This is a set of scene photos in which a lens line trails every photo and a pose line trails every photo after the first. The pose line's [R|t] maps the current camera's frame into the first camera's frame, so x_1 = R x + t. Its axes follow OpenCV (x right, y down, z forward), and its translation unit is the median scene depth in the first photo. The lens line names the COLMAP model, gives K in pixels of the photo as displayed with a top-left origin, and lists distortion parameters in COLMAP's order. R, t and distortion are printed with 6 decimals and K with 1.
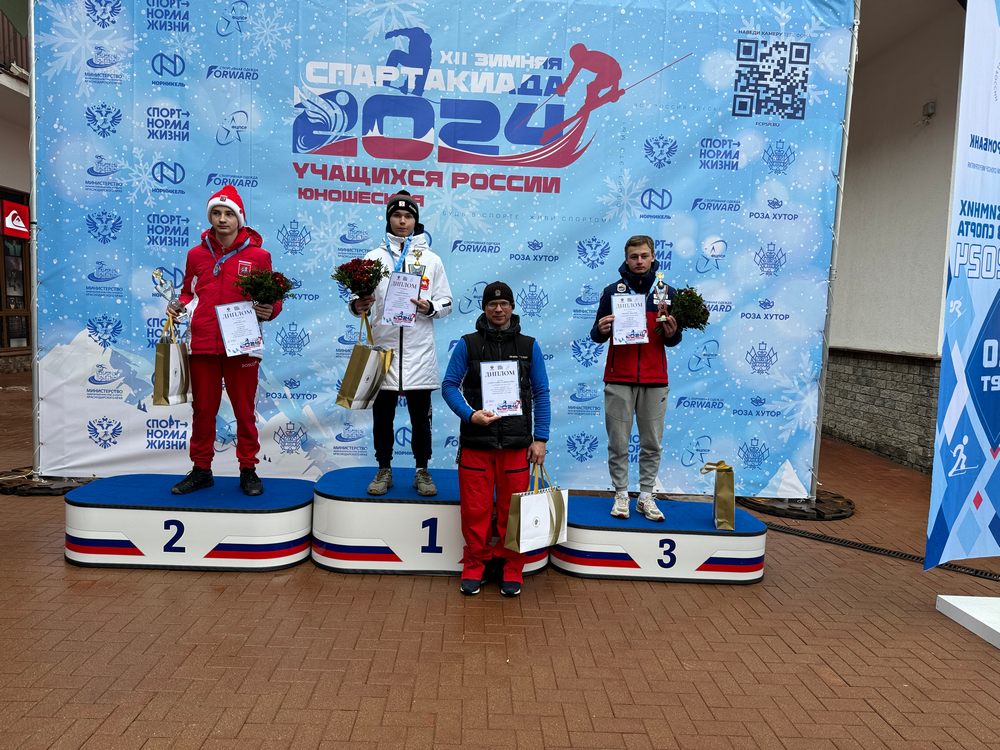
lens RADIAL K [[705.8, 0, 491.4], [0, 705.8, 378.6], [0, 0, 1]] dist [0.040768, -0.040670]
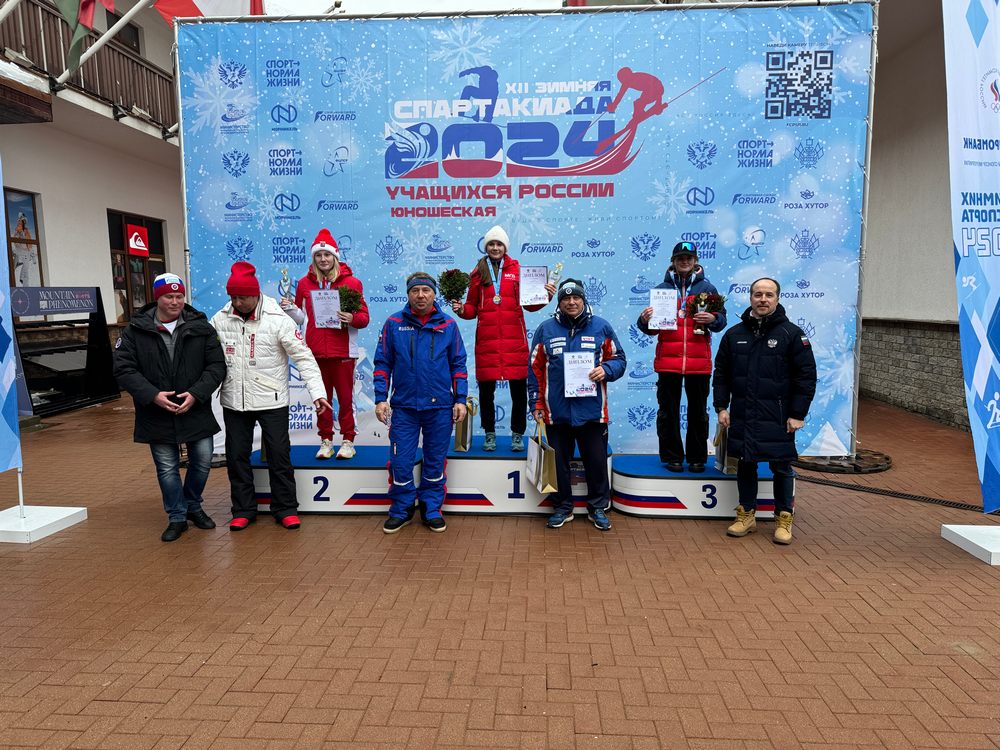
lens RADIAL K [[705.8, 0, 494.5], [0, 705.8, 381.5], [0, 0, 1]] dist [0.040768, -0.040670]
pose [[0.994559, -0.038325, -0.096864, 0.004765], [0.040301, 0.999016, 0.018530, 0.008885], [0.096058, -0.022333, 0.995125, -0.179733]]
